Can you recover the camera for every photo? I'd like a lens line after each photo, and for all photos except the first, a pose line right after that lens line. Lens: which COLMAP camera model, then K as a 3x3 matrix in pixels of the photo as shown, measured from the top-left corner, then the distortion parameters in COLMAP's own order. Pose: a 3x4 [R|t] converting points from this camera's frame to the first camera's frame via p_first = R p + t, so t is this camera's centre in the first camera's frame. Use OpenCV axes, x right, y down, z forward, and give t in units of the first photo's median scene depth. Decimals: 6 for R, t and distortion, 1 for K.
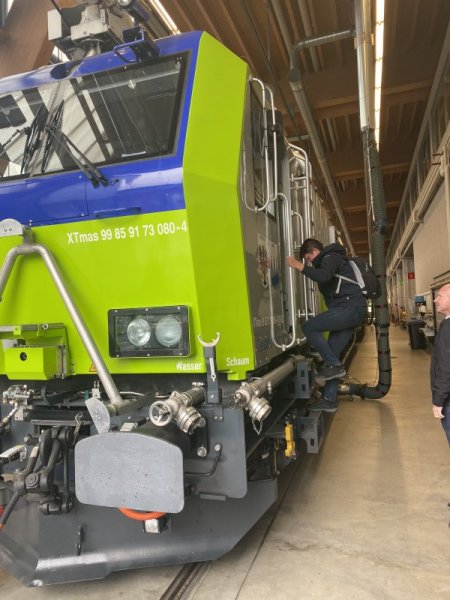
lens RADIAL K [[460.7, 0, 225.3], [0, 460.7, 298.2], [0, 0, 1]] dist [0.036094, -0.026120]
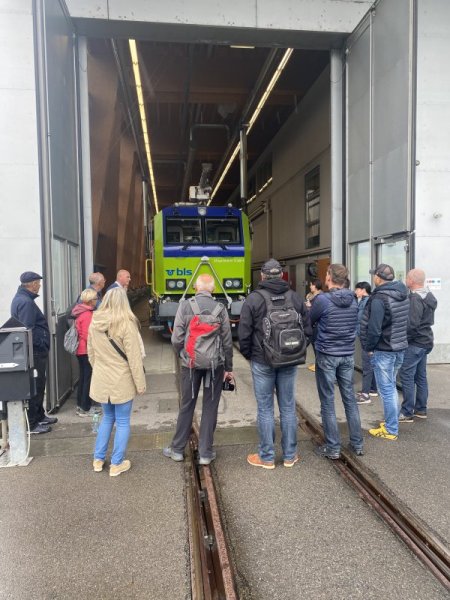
lens RADIAL K [[460.7, 0, 228.1], [0, 460.7, 302.7], [0, 0, 1]] dist [0.036094, -0.026120]
pose [[0.903299, 0.015982, 0.428713, -2.095998], [-0.045706, 0.997203, 0.059128, -0.002329], [-0.426569, -0.073005, 0.901504, -2.977442]]
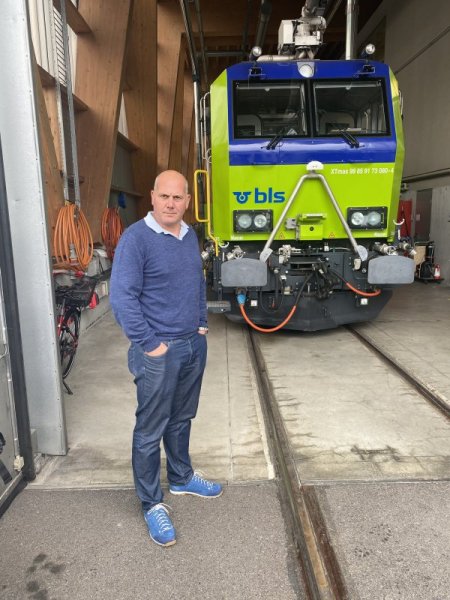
lens RADIAL K [[460.7, 0, 220.0], [0, 460.7, 302.6], [0, 0, 1]] dist [0.036094, -0.026120]
pose [[0.952234, -0.025278, 0.304321, -1.512459], [-0.037314, 0.979468, 0.198117, 0.055202], [-0.303081, -0.200010, 0.931739, -0.924333]]
